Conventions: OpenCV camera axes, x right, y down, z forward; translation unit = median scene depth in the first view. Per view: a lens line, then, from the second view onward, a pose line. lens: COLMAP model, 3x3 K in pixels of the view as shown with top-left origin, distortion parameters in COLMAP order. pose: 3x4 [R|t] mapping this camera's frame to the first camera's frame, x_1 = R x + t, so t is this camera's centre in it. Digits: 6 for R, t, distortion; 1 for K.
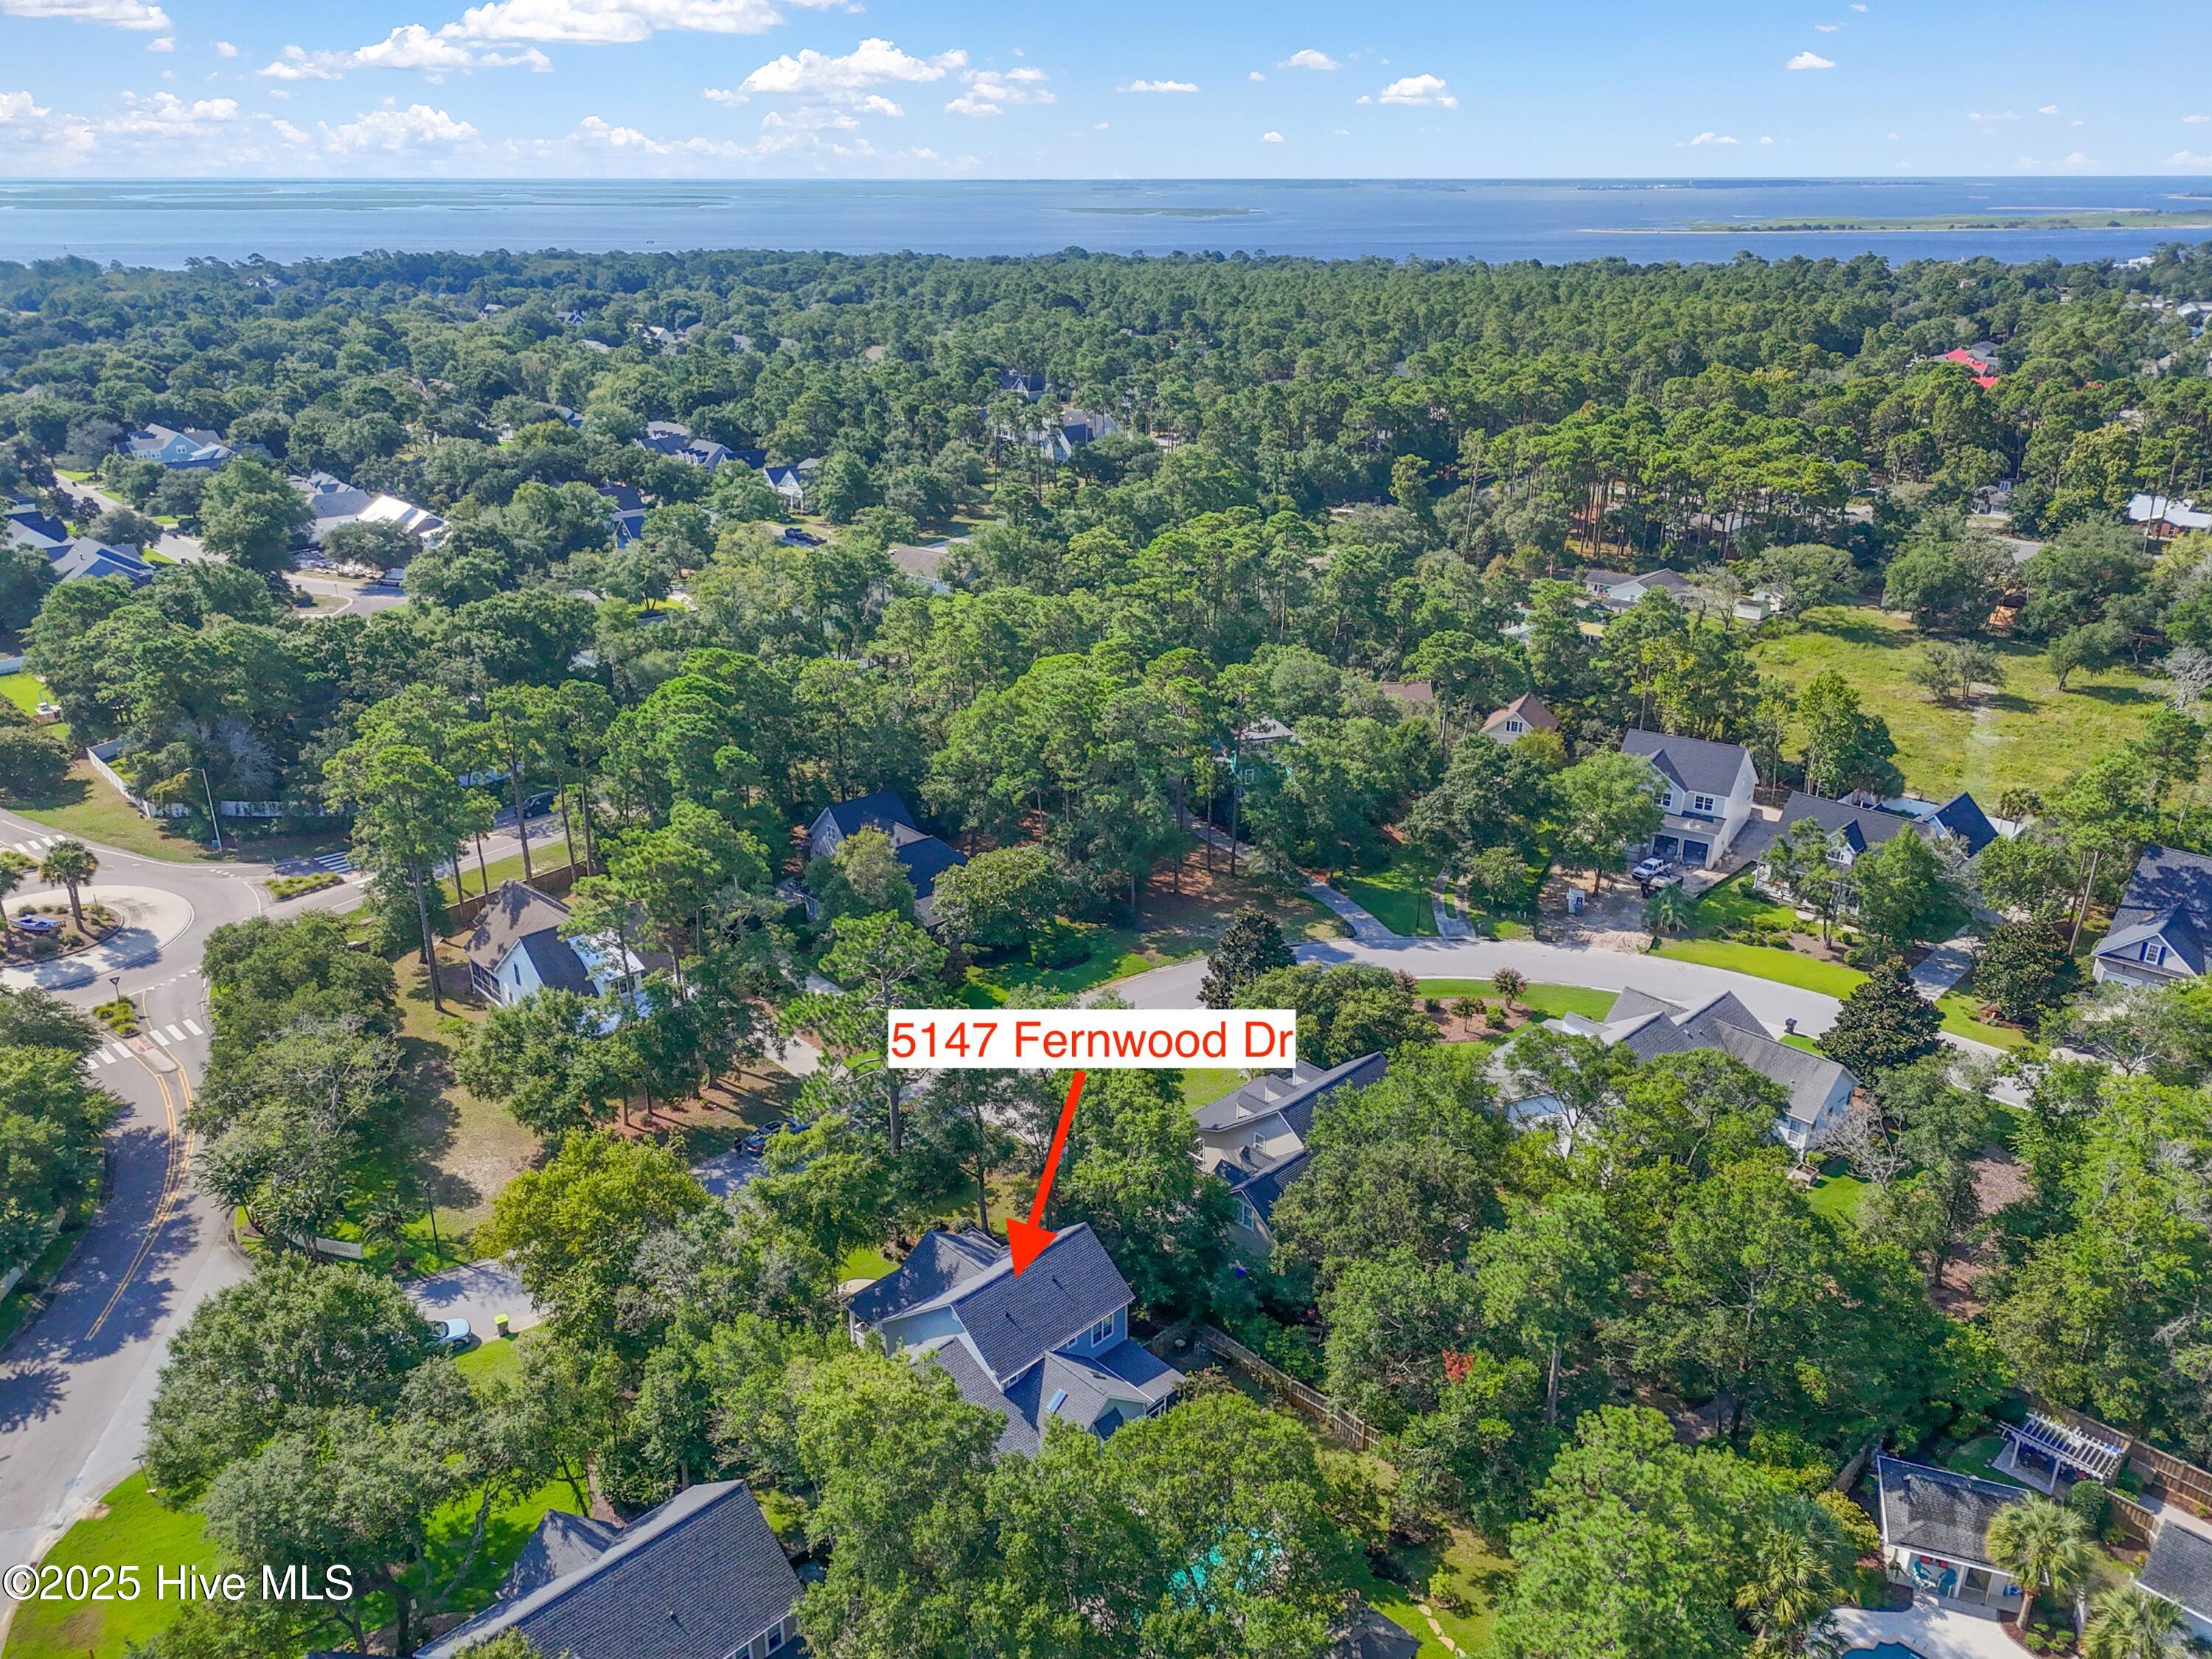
lens RADIAL K [[1626.9, 0, 1110.2], [0, 1626.9, 827.5], [0, 0, 1]] dist [0.028074, -0.021027]
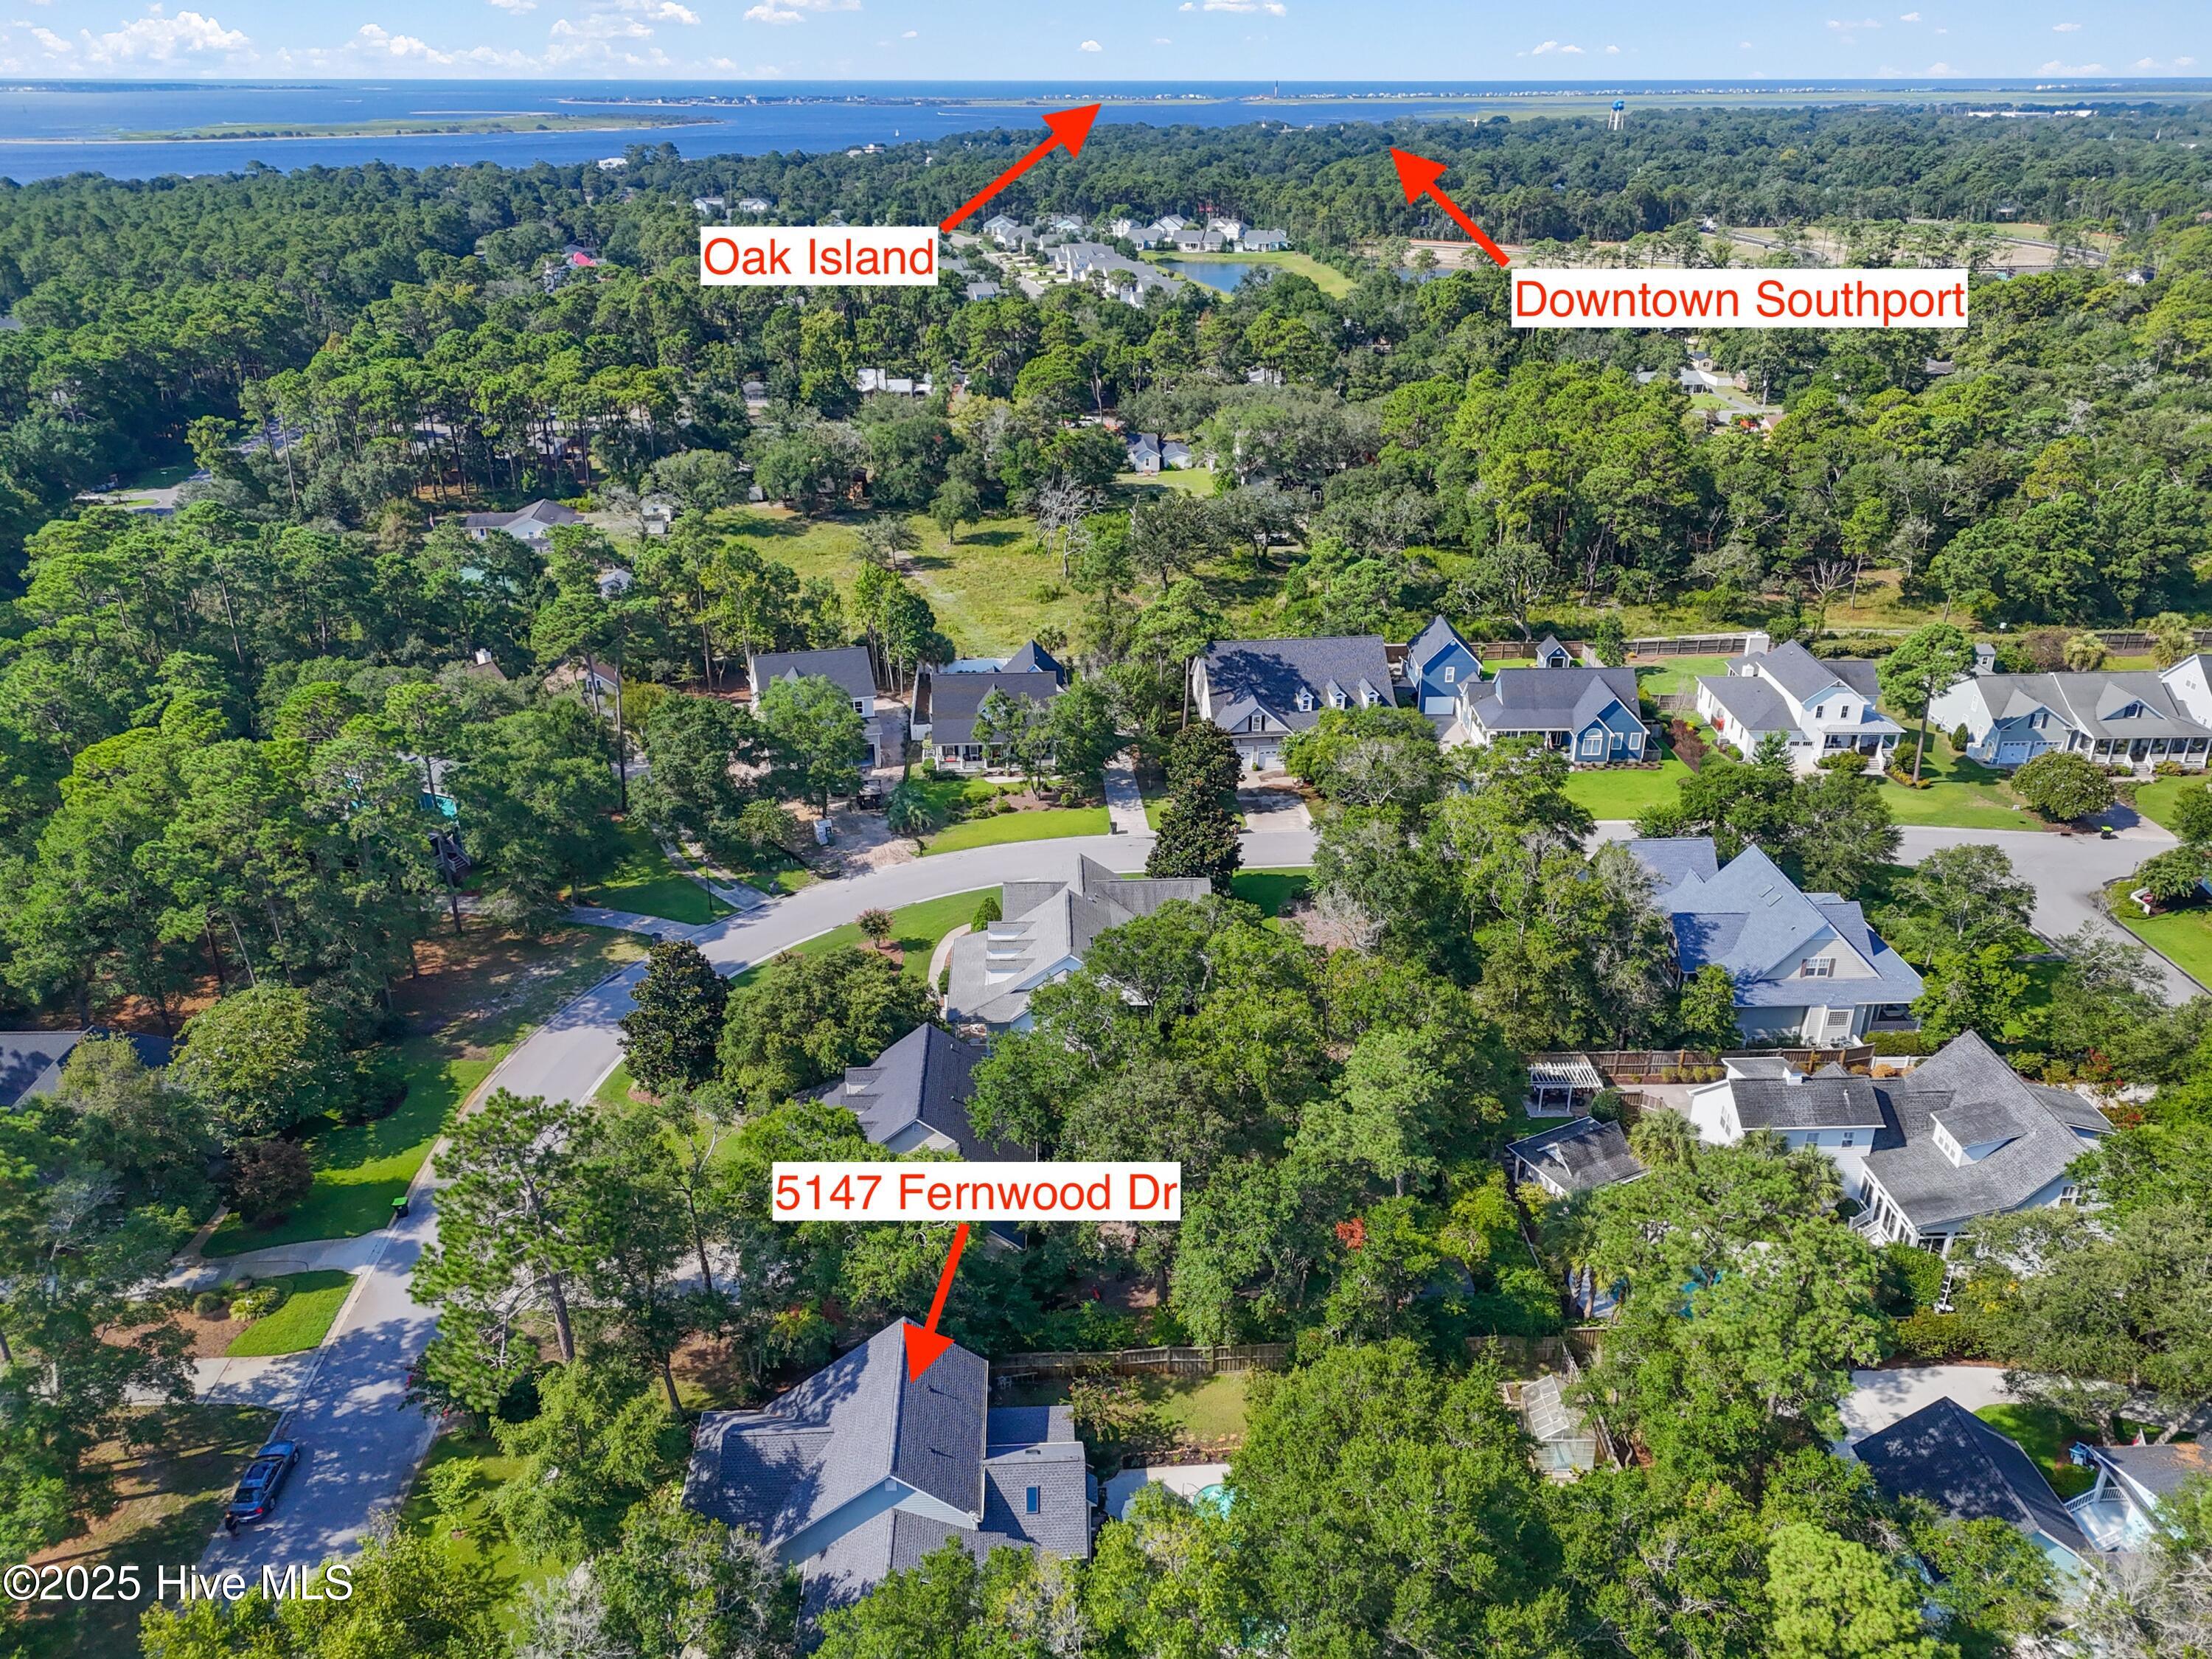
lens RADIAL K [[1626.9, 0, 1111.0], [0, 1626.9, 843.9], [0, 0, 1]] dist [0.028074, -0.021027]
pose [[0.661954, -0.313564, 0.680804, -0.213509], [0.273839, 0.946675, 0.169761, -0.052963], [-0.697731, 0.074056, 0.712521, 0.135185]]
